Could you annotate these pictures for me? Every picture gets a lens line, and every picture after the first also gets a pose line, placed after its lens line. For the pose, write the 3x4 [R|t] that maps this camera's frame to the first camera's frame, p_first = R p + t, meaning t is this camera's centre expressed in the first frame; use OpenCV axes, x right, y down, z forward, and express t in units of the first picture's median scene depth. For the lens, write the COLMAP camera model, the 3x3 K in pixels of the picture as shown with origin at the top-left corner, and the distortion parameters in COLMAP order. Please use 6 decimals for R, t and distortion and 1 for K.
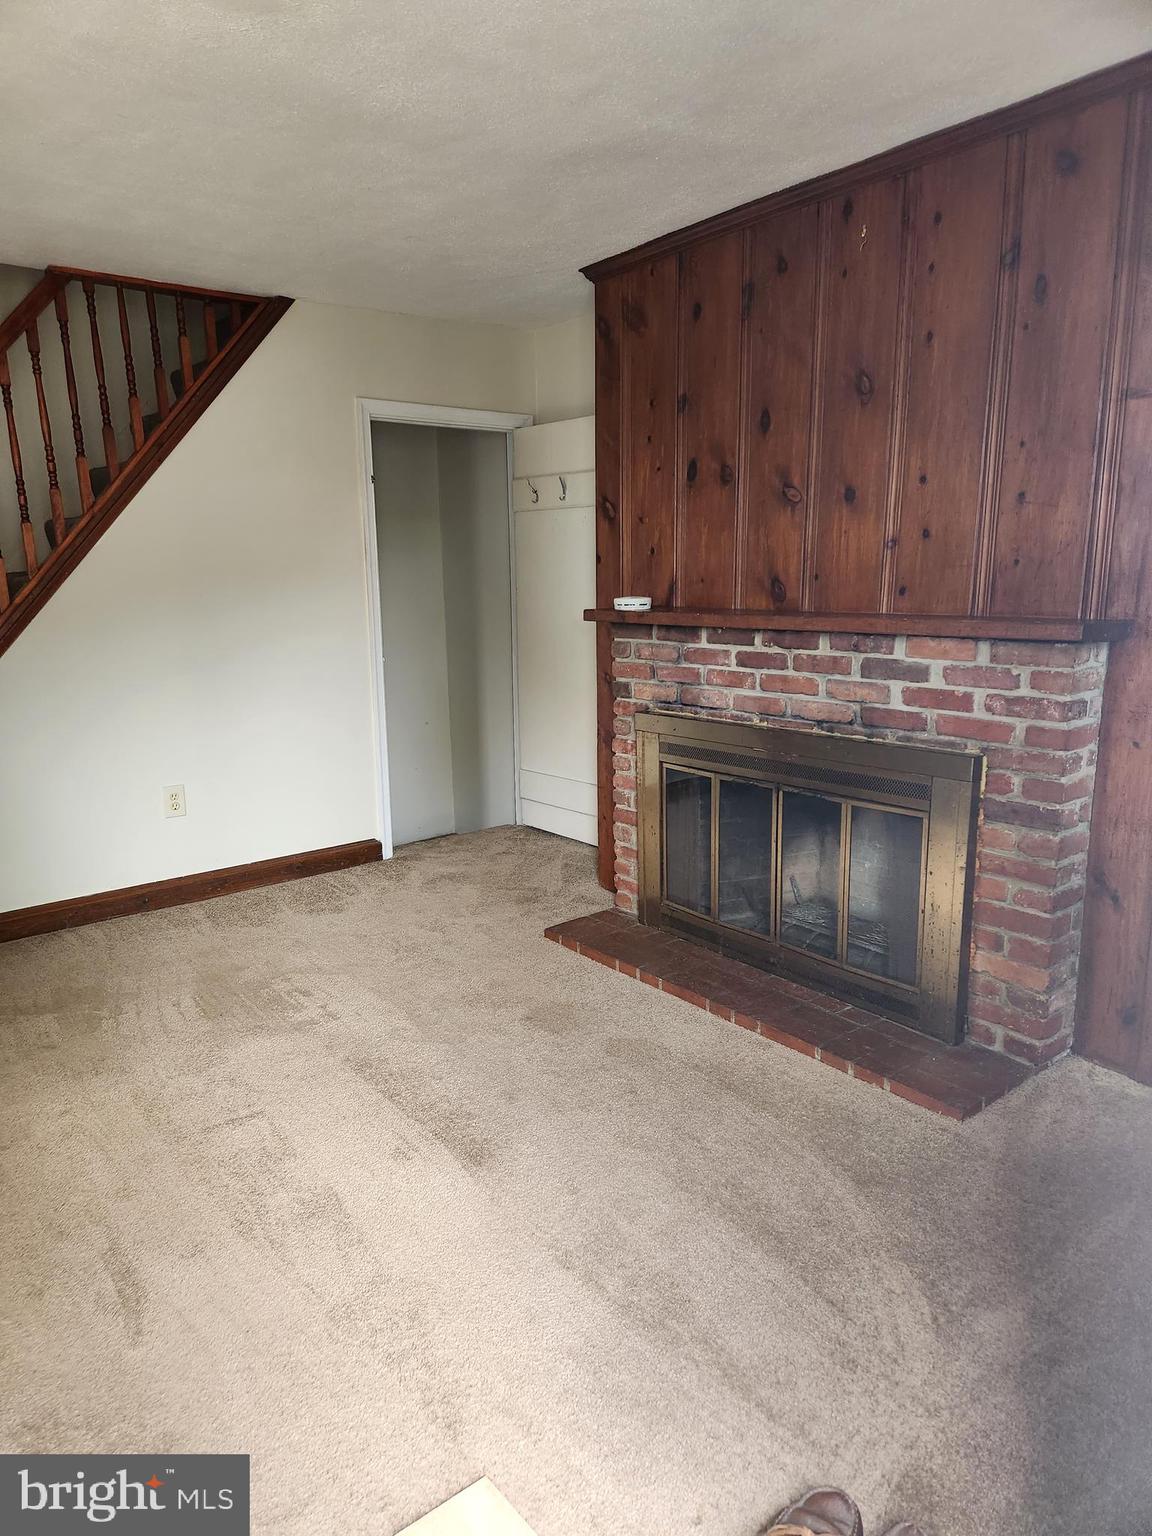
lens RADIAL K [[1009.6, 0, 601.4], [0, 1009.6, 786.1], [0, 0, 1]] dist [-0.005549, -0.003173]
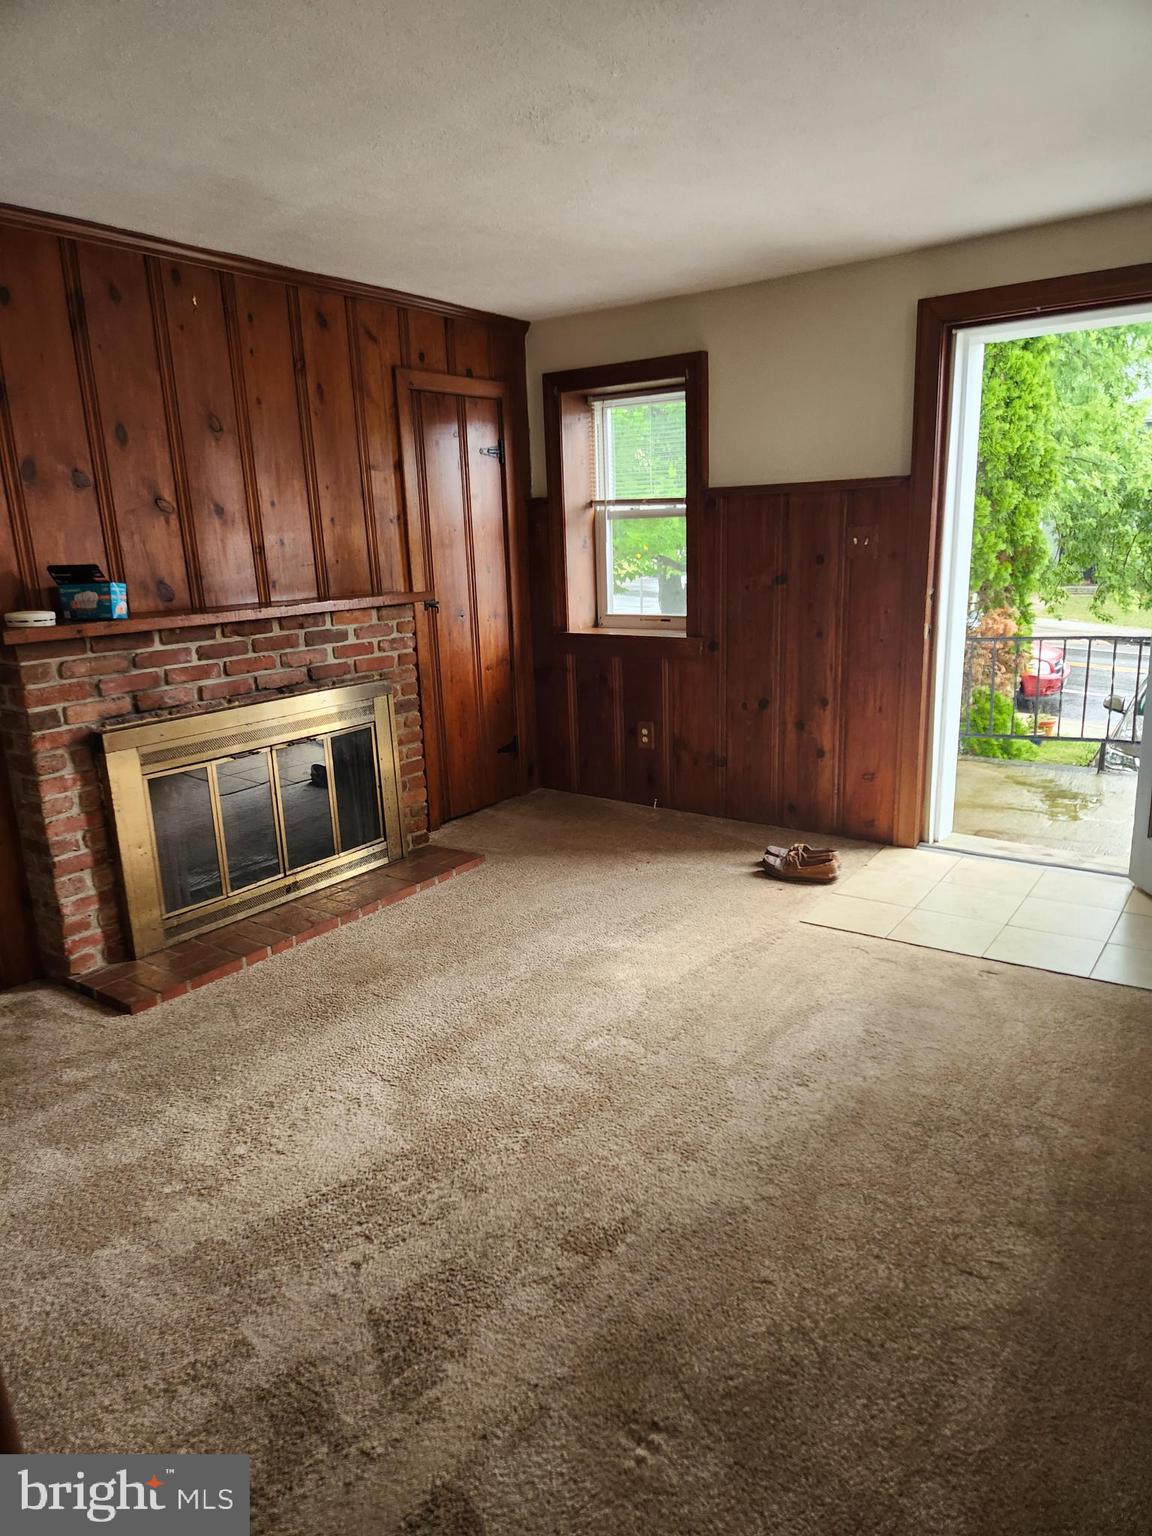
lens RADIAL K [[1029.8, 0, 568.1], [0, 1029.8, 772.0], [0, 0, 1]] dist [0.088993, -0.077971]
pose [[-0.265585, -0.191698, 0.944837, -1.073116], [0.241692, 0.935497, 0.257740, -0.201043], [-0.933300, 0.296811, -0.202122, 0.893378]]
